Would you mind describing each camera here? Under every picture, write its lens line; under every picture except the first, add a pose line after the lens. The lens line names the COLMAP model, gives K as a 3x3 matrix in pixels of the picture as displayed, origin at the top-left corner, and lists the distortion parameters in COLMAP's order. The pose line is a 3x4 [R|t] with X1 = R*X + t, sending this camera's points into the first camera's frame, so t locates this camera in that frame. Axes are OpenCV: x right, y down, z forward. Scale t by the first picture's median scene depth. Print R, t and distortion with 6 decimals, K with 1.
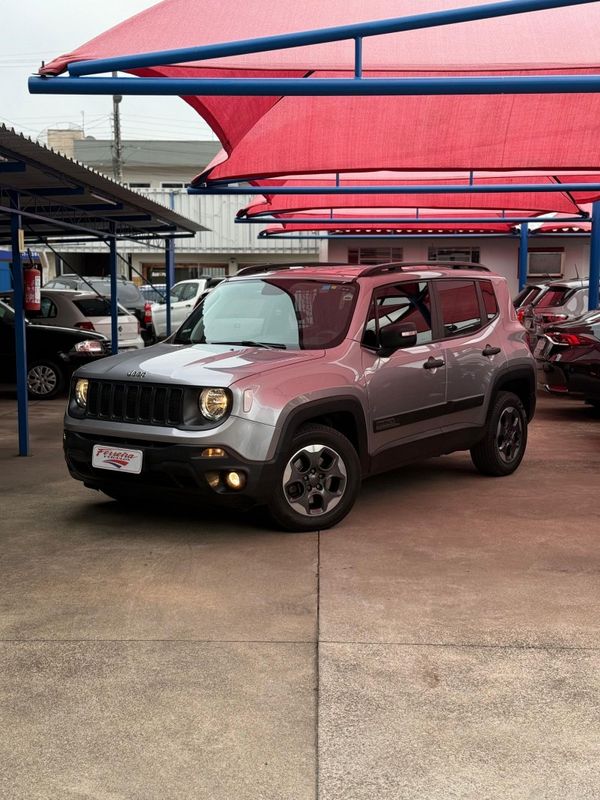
lens RADIAL K [[1144.9, 0, 297.2], [0, 1144.9, 404.6], [0, 0, 1]] dist [0.148142, 0.014429]
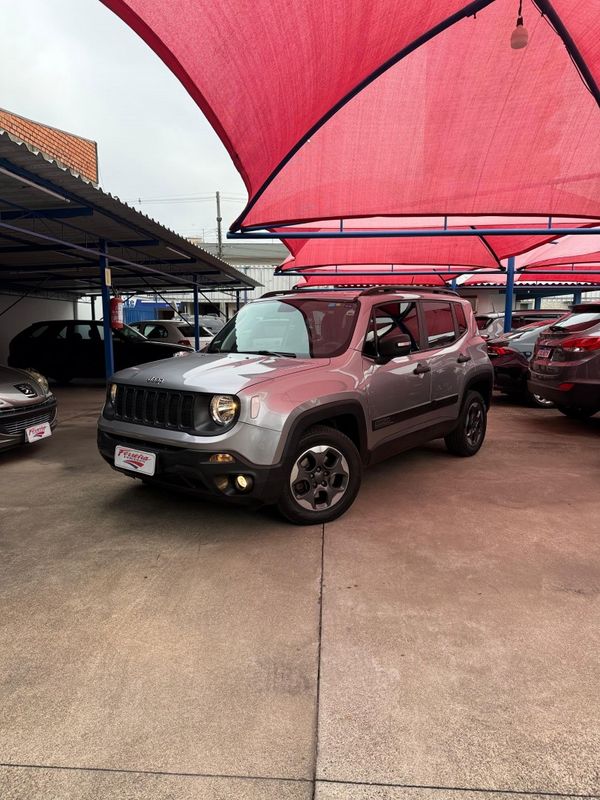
lens RADIAL K [[571.9, 0, 300.0], [0, 571.9, 400.0], [0, 0, 1]] dist [0.183931, -0.379878]
pose [[0.999483, 0.004336, -0.031858, 0.011233], [-0.003489, 0.999640, 0.026595, -0.019183], [0.031962, -0.026470, 0.999139, 0.383689]]
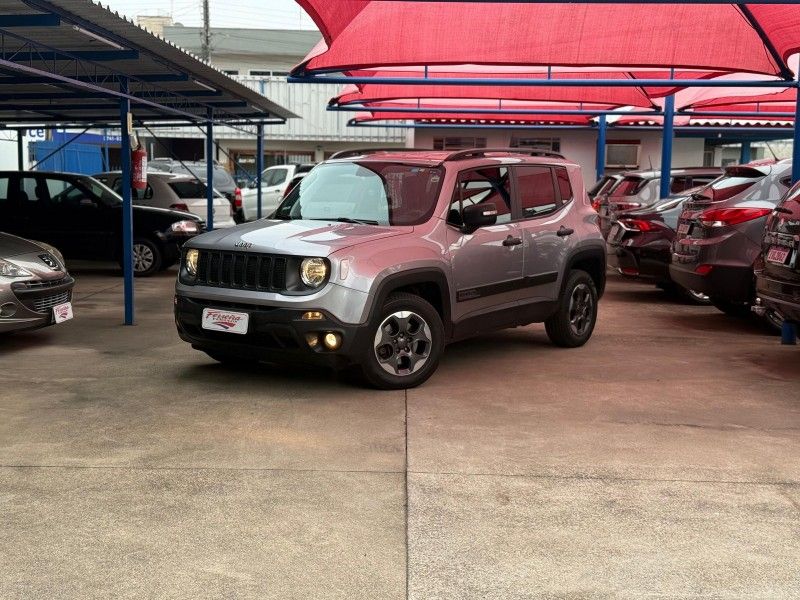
lens RADIAL K [[1144.9, 0, 400.0], [0, 1144.9, 300.0], [0, 0, 1]] dist [0.148142, 0.014429]
pose [[0.999740, 0.013649, 0.018281, -0.007164], [-0.013731, 0.999896, 0.004354, 0.016321], [-0.018219, -0.004604, 0.999823, -0.090862]]
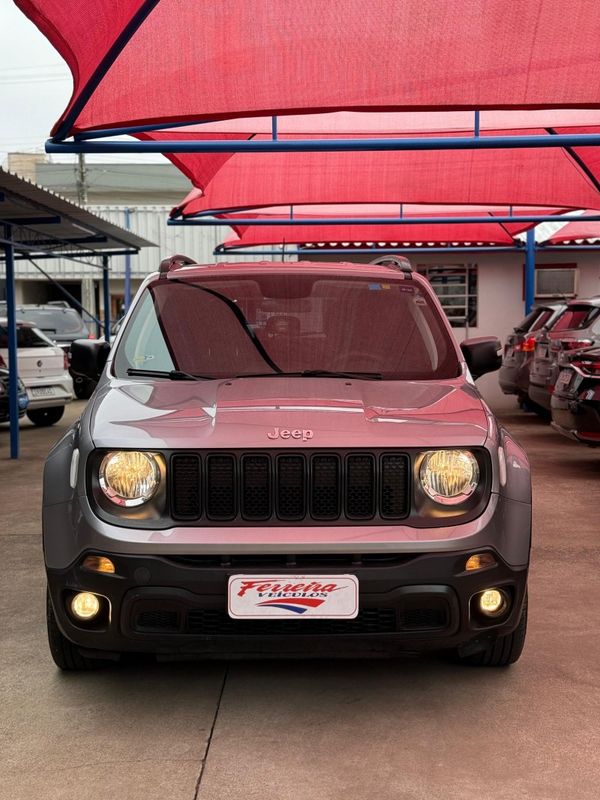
lens RADIAL K [[1144.9, 0, 297.2], [0, 1144.9, 404.6], [0, 0, 1]] dist [0.148142, 0.014429]
pose [[0.999931, -0.009762, 0.006553, 0.047573], [0.009963, 0.999459, -0.031351, -0.019647], [-0.006243, 0.031414, 0.999487, 0.389123]]
